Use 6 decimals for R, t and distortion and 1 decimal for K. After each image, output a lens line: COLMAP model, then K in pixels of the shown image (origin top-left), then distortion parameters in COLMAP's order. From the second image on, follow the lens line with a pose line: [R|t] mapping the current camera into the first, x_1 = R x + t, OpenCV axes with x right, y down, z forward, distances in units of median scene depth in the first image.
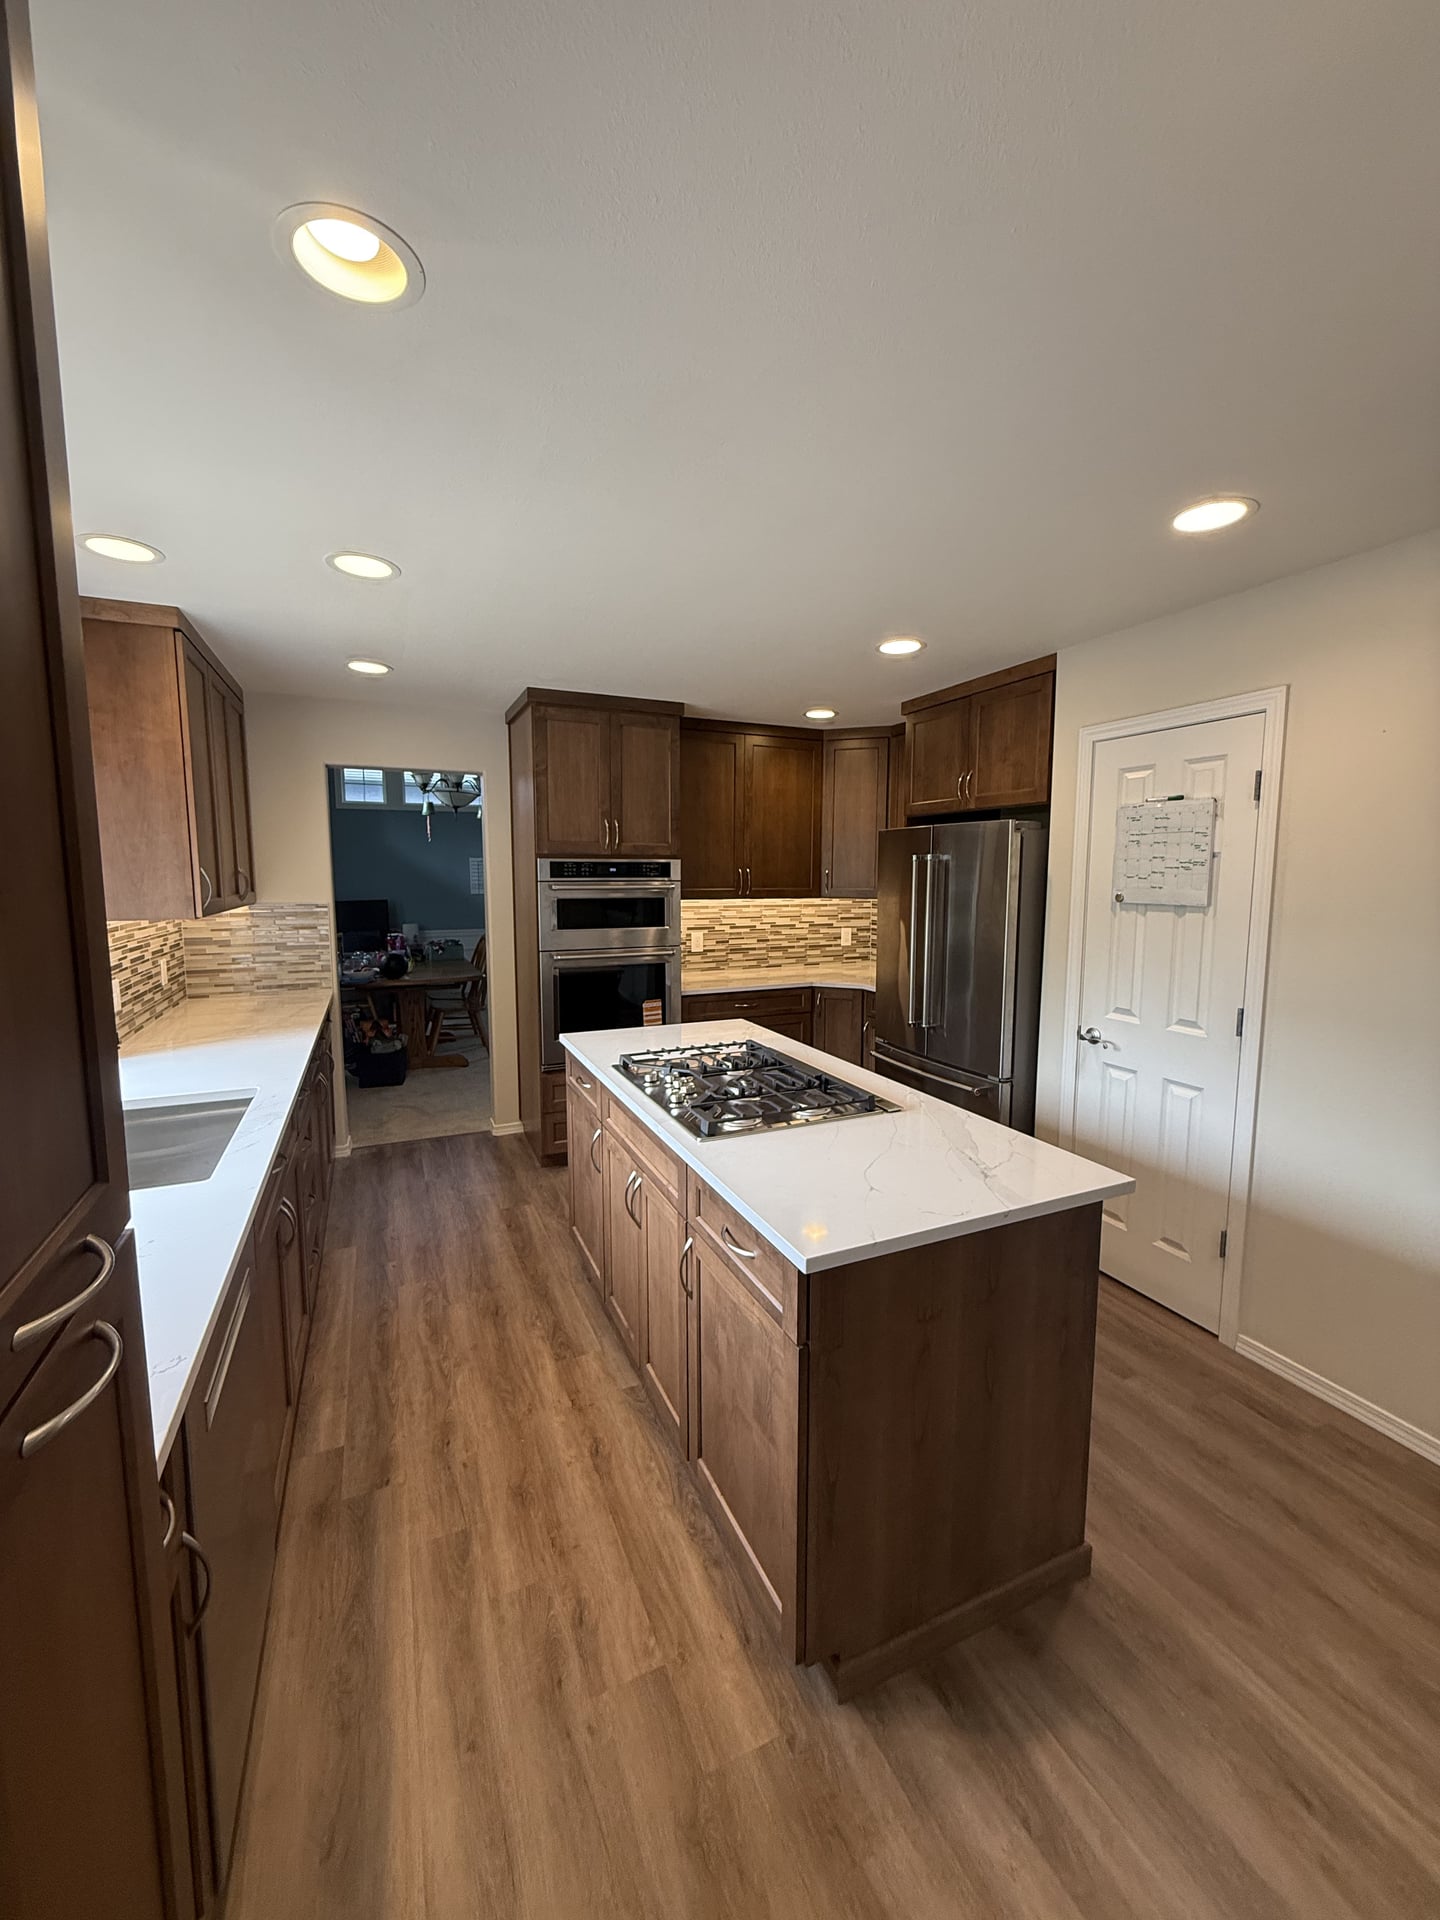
lens RADIAL K [[761.3, 0, 723.4], [0, 761.3, 954.9], [0, 0, 1]] dist [-0.001357, -0.000545]
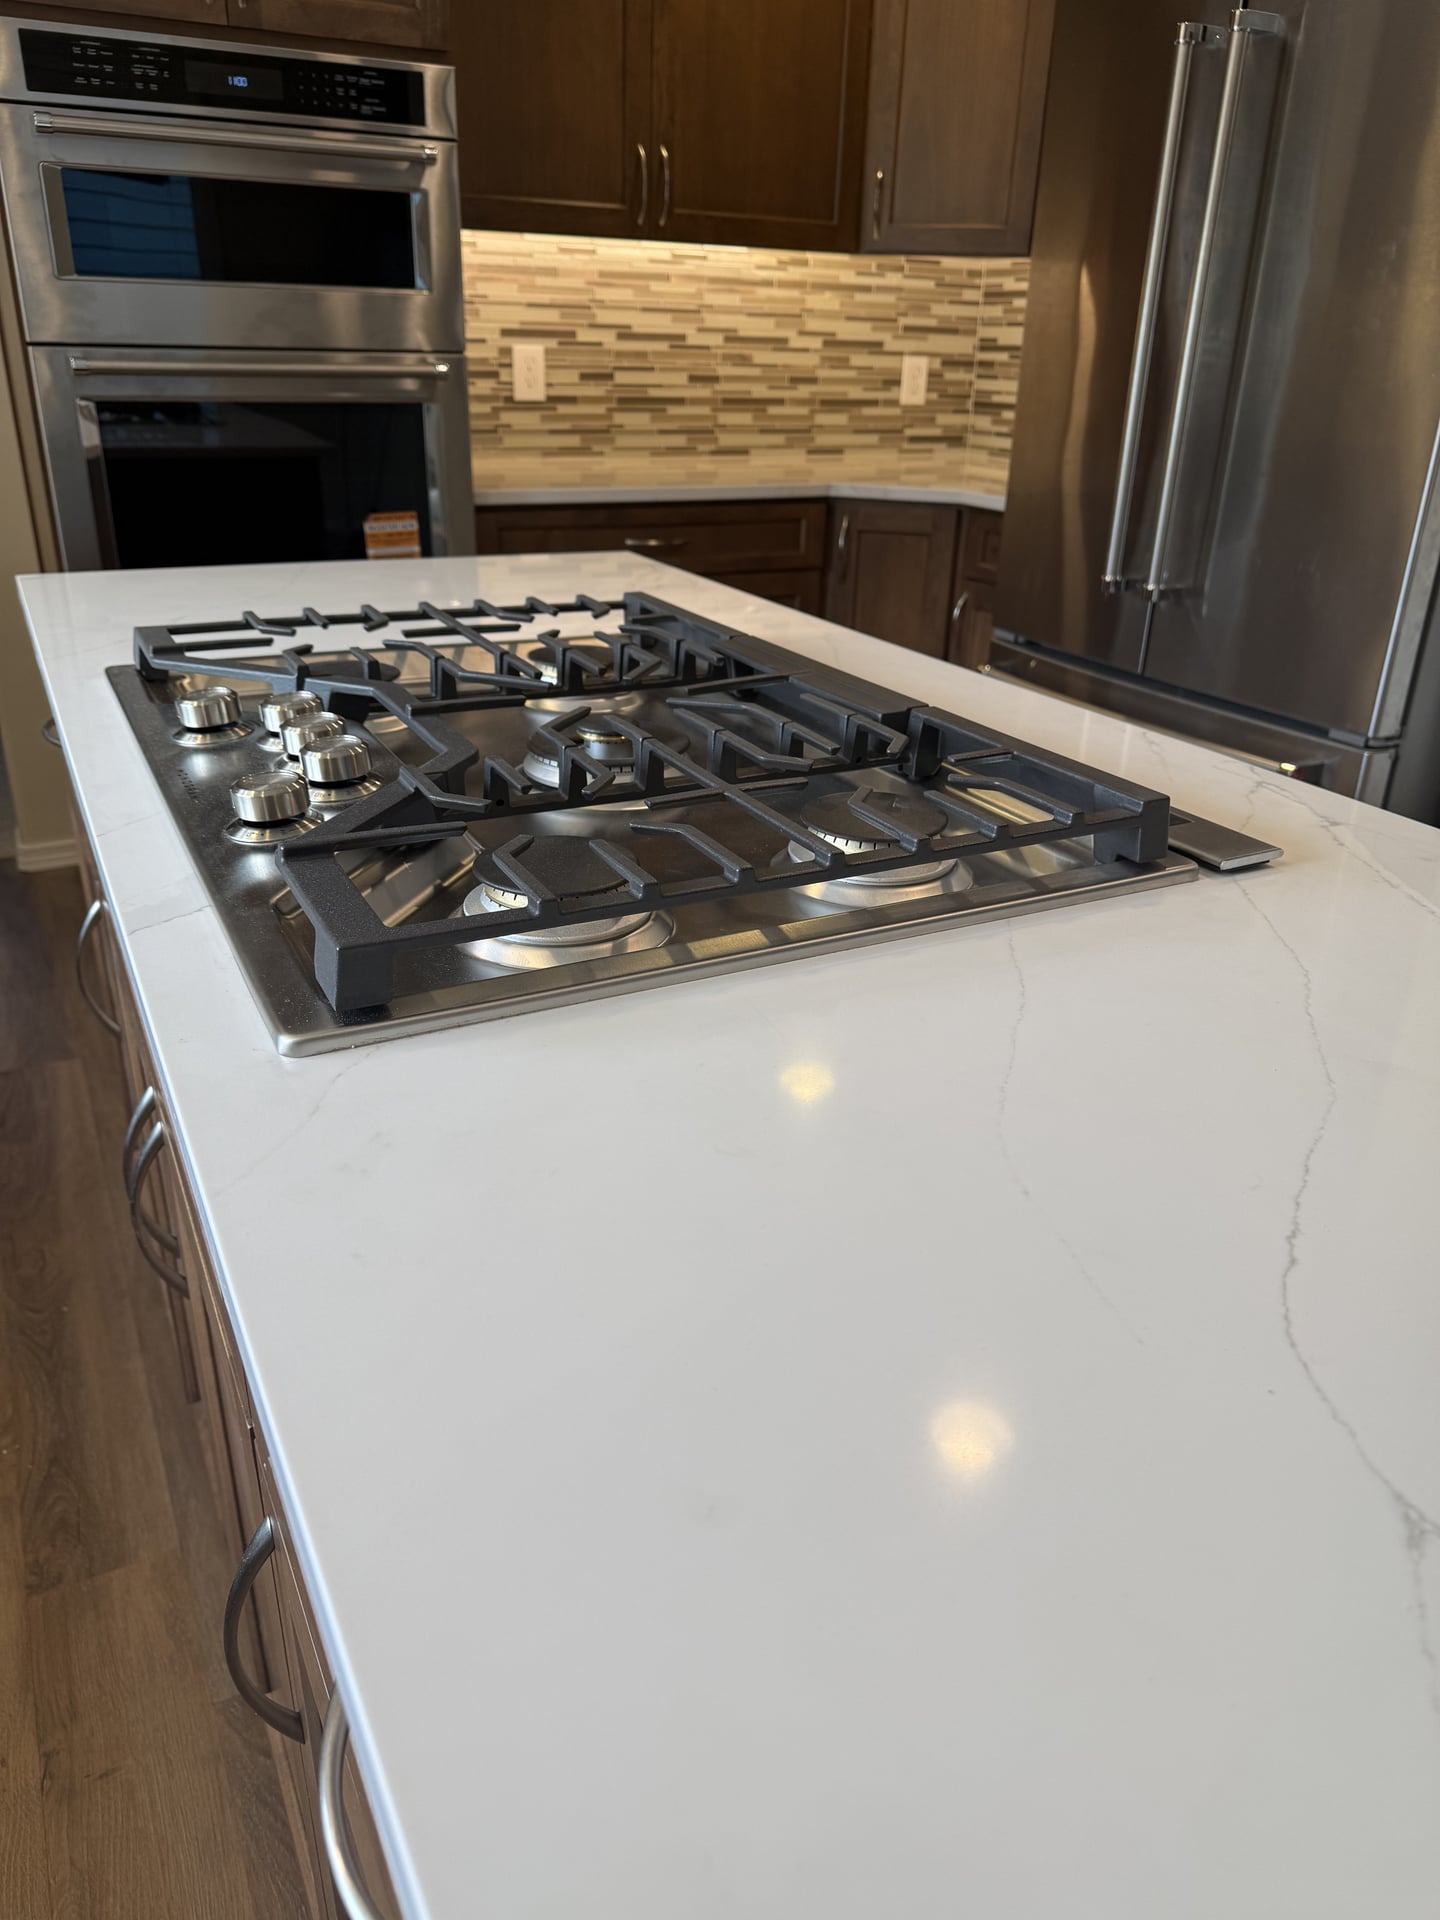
lens RADIAL K [[1375.4, 0, 721.3], [0, 1375.4, 960.9], [0, 0, 1]] dist [0.006758, -0.013266]
pose [[0.998104, 0.000720, 0.061538, 0.023914], [-0.020036, 0.949258, 0.313860, 0.055466], [-0.058190, -0.314498, 0.947473, 0.321731]]
